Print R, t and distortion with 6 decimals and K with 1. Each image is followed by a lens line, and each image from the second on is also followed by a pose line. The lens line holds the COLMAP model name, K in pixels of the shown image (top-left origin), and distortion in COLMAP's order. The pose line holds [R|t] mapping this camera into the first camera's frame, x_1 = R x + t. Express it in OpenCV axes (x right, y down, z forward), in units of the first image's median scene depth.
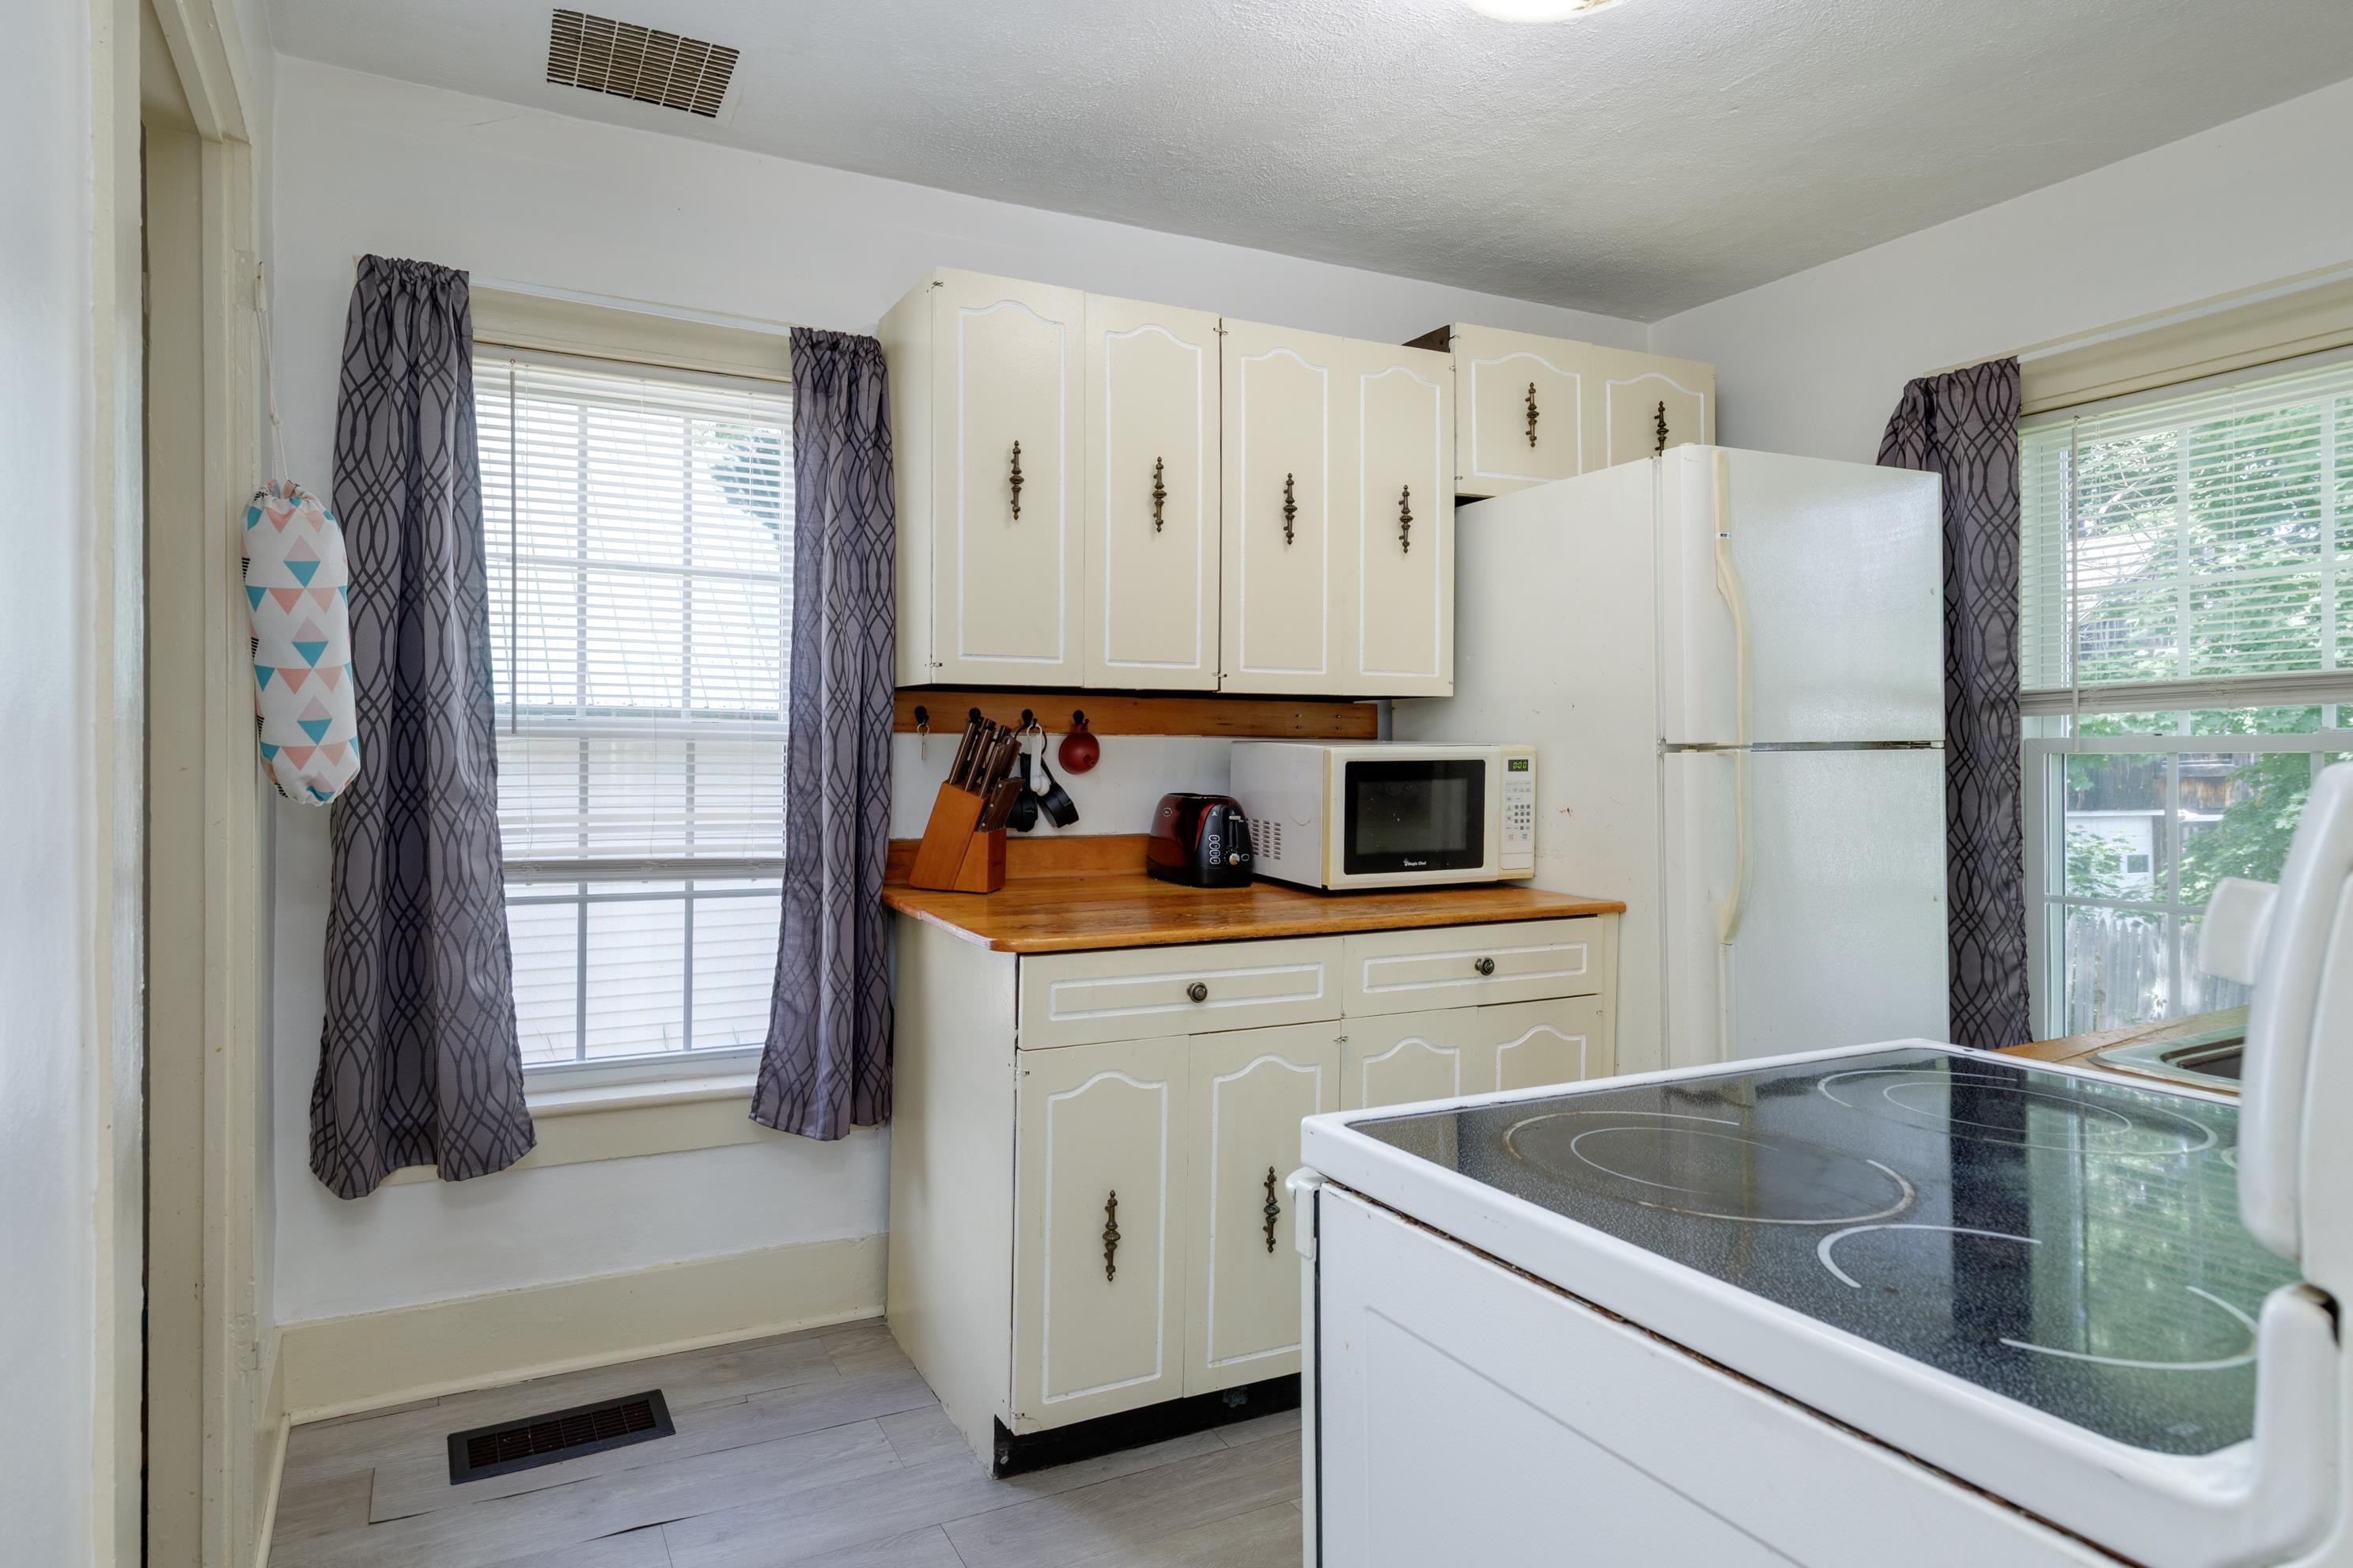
lens RADIAL K [[1288.7, 0, 1091.1], [0, 1288.7, 755.3], [0, 0, 1]] dist [-0.002965, -0.000155]
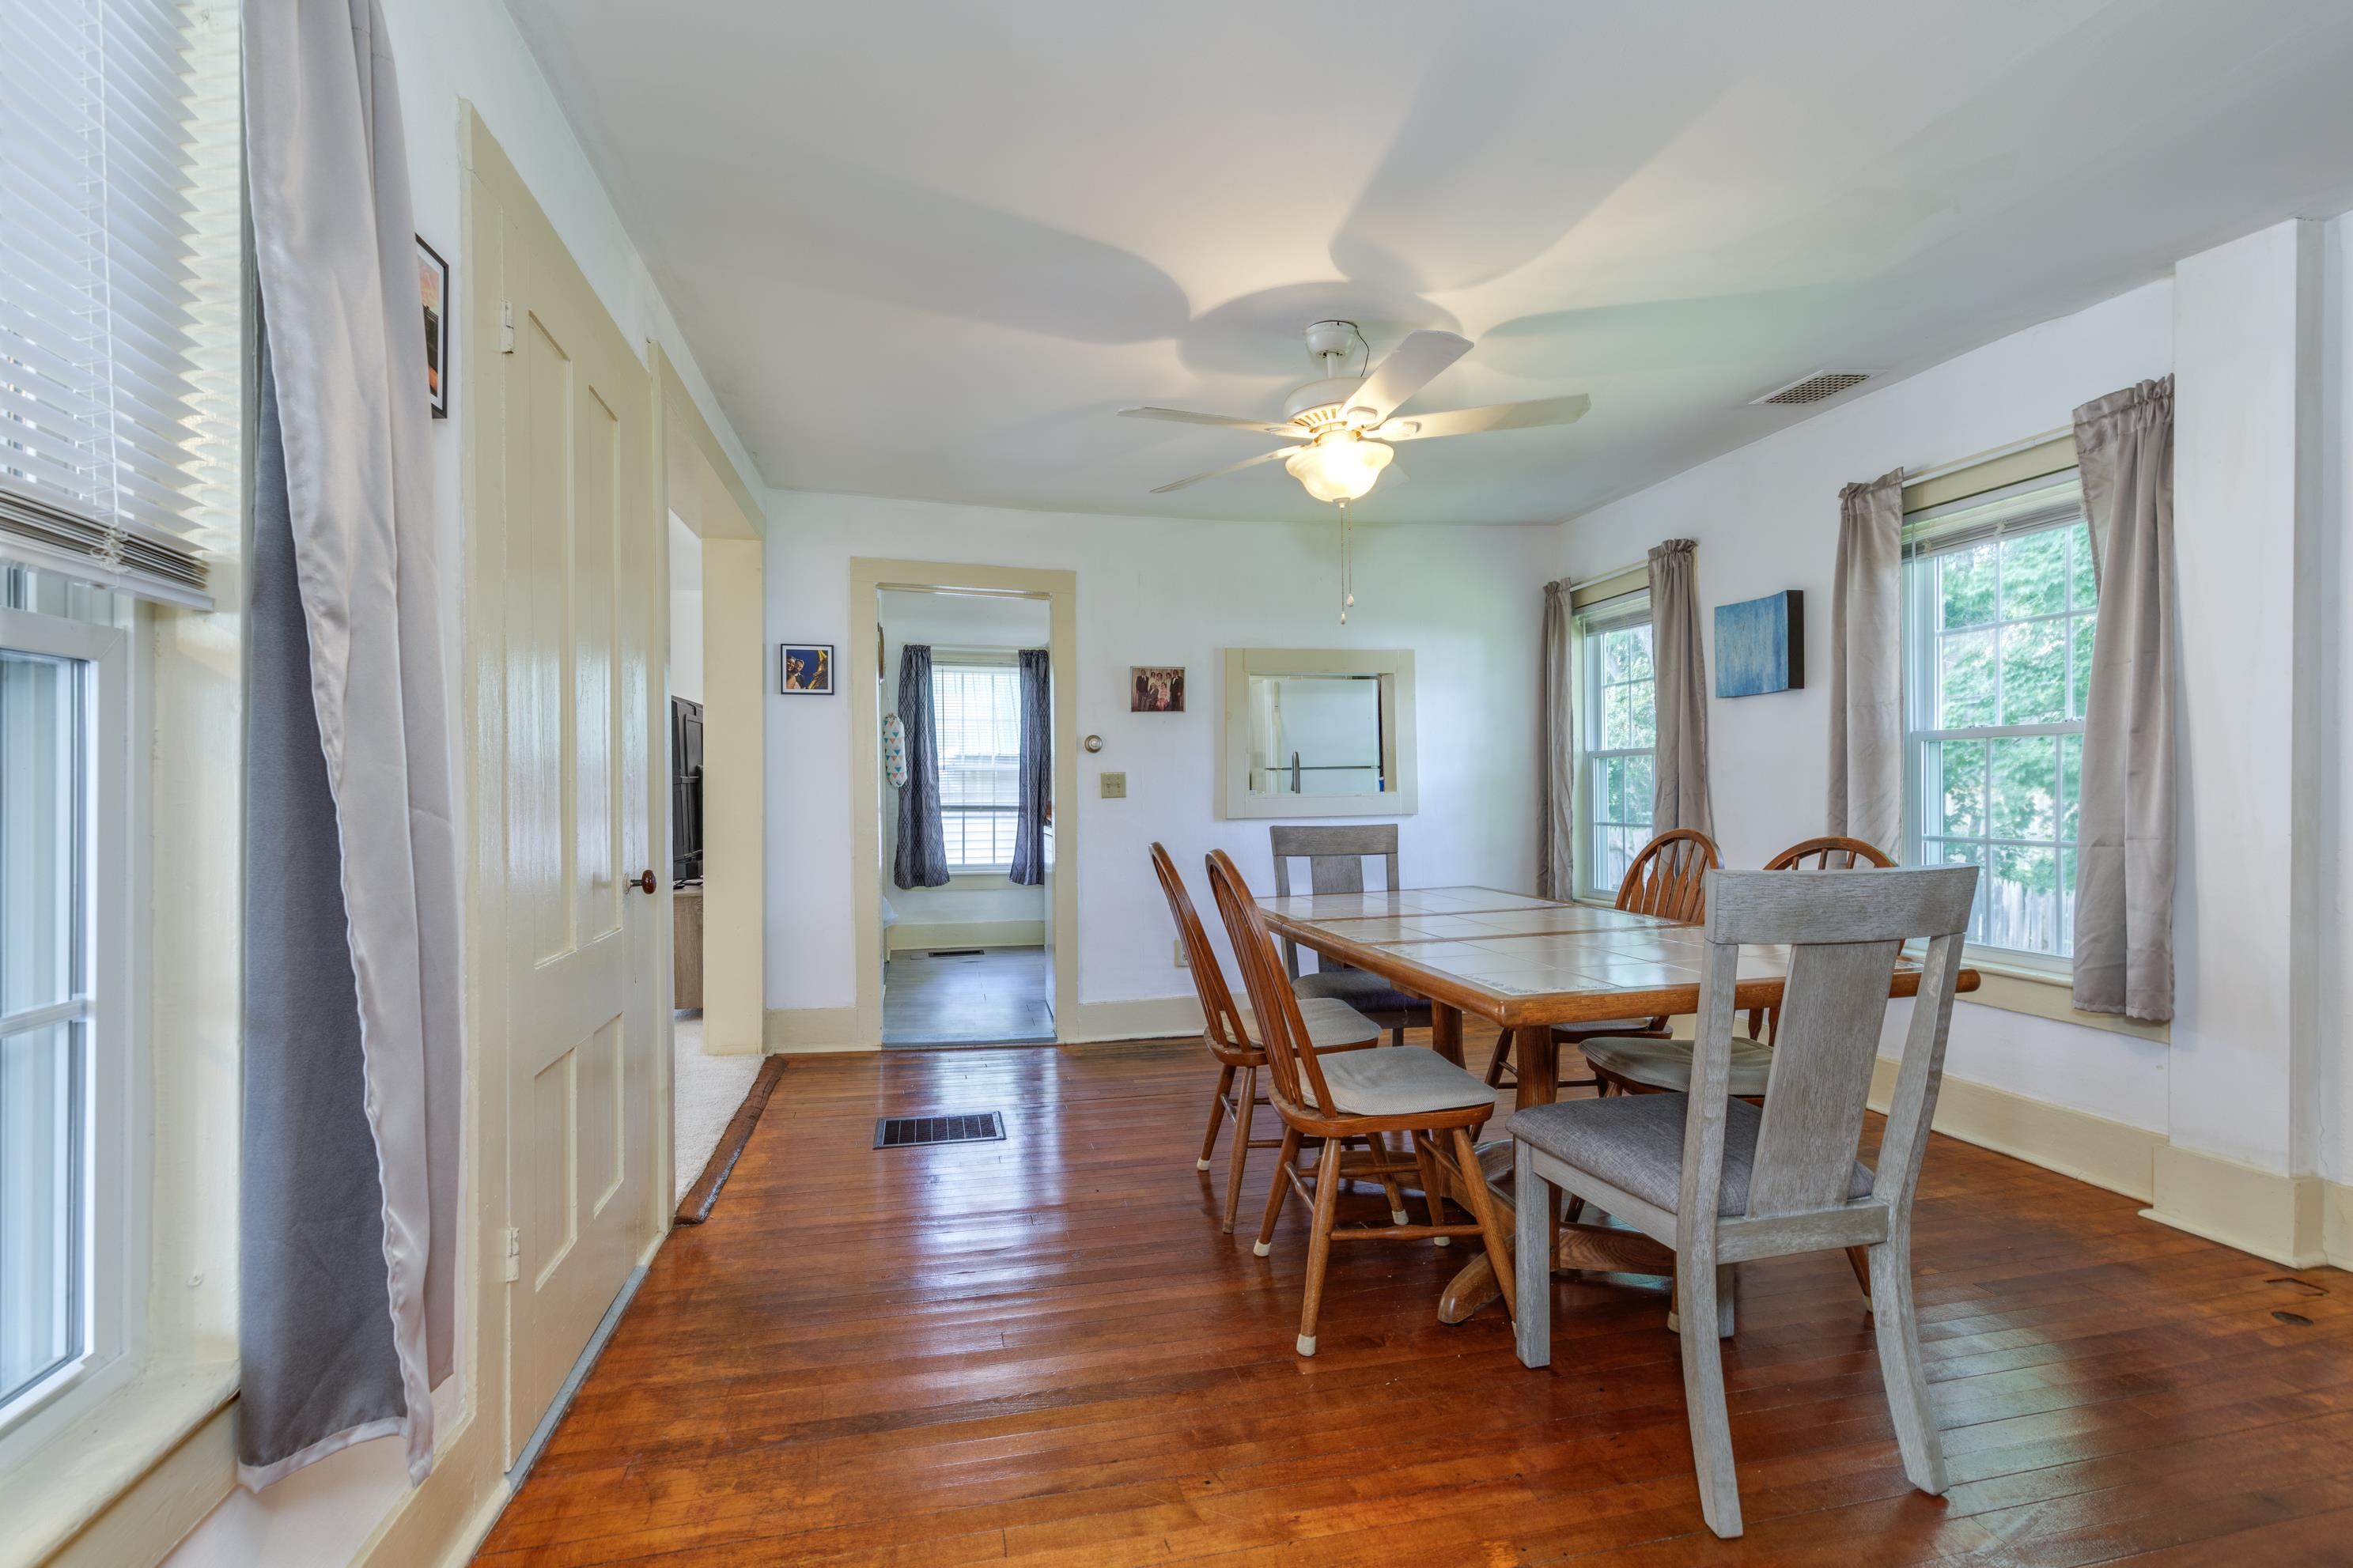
lens RADIAL K [[1059.6, 0, 1181.7], [0, 1059.6, 782.1], [0, 0, 1]] dist [0.003611, -0.000818]
pose [[0.974172, -0.007449, -0.225685, 0.880616], [0.008508, 0.999957, 0.003719, 0.013246], [0.225647, -0.005543, 0.974193, -1.758517]]
